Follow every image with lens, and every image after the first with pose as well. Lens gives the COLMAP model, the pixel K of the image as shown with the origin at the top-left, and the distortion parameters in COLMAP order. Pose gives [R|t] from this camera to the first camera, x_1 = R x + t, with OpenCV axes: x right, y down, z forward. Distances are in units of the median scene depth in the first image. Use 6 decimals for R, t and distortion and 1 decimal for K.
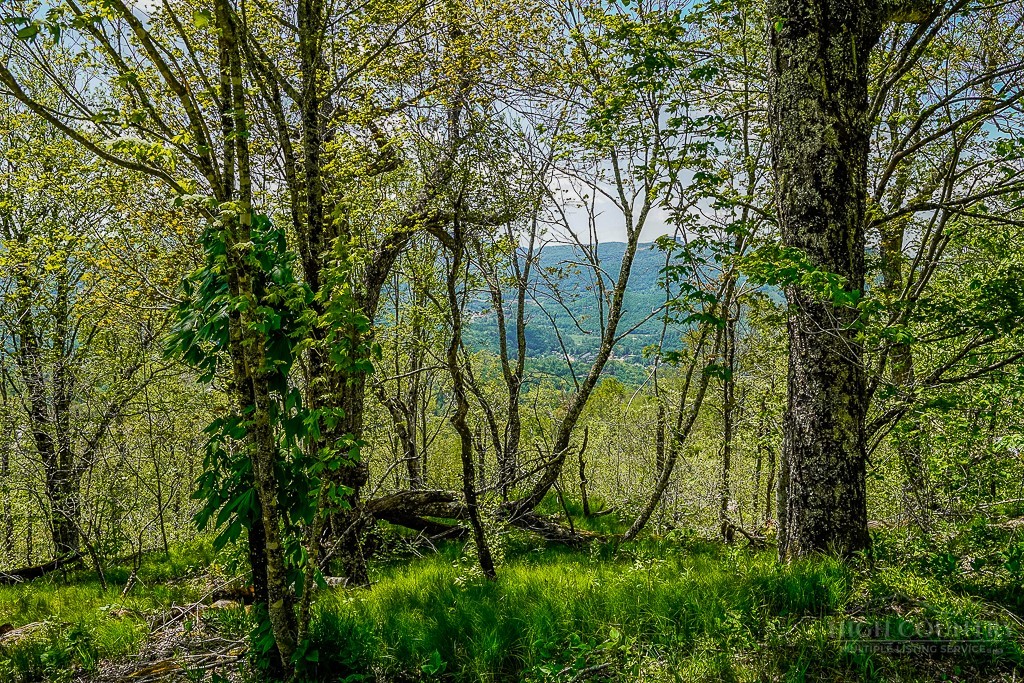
lens RADIAL K [[777.7, 0, 509.9], [0, 777.7, 341.9], [0, 0, 1]] dist [-0.072273, 0.015602]
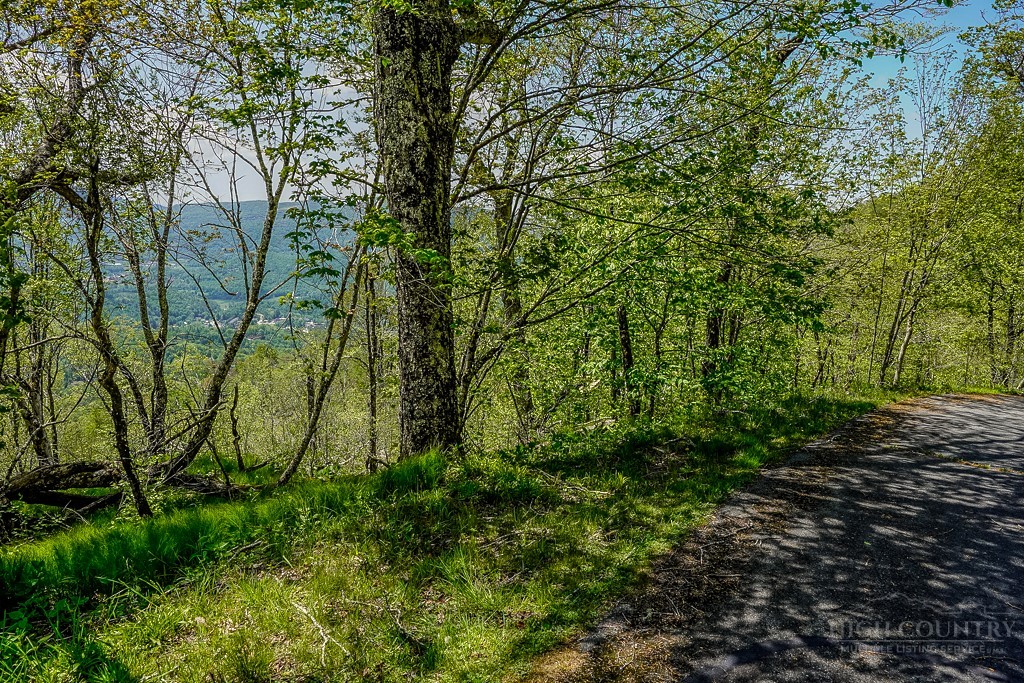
lens RADIAL K [[777.7, 0, 508.7], [0, 777.7, 348.6], [0, 0, 1]] dist [-0.072273, 0.015602]
pose [[0.904270, -0.051414, 0.423855, -0.009472], [0.026519, 0.997570, 0.064428, 0.007679], [-0.426138, -0.047020, 0.903436, -0.122854]]
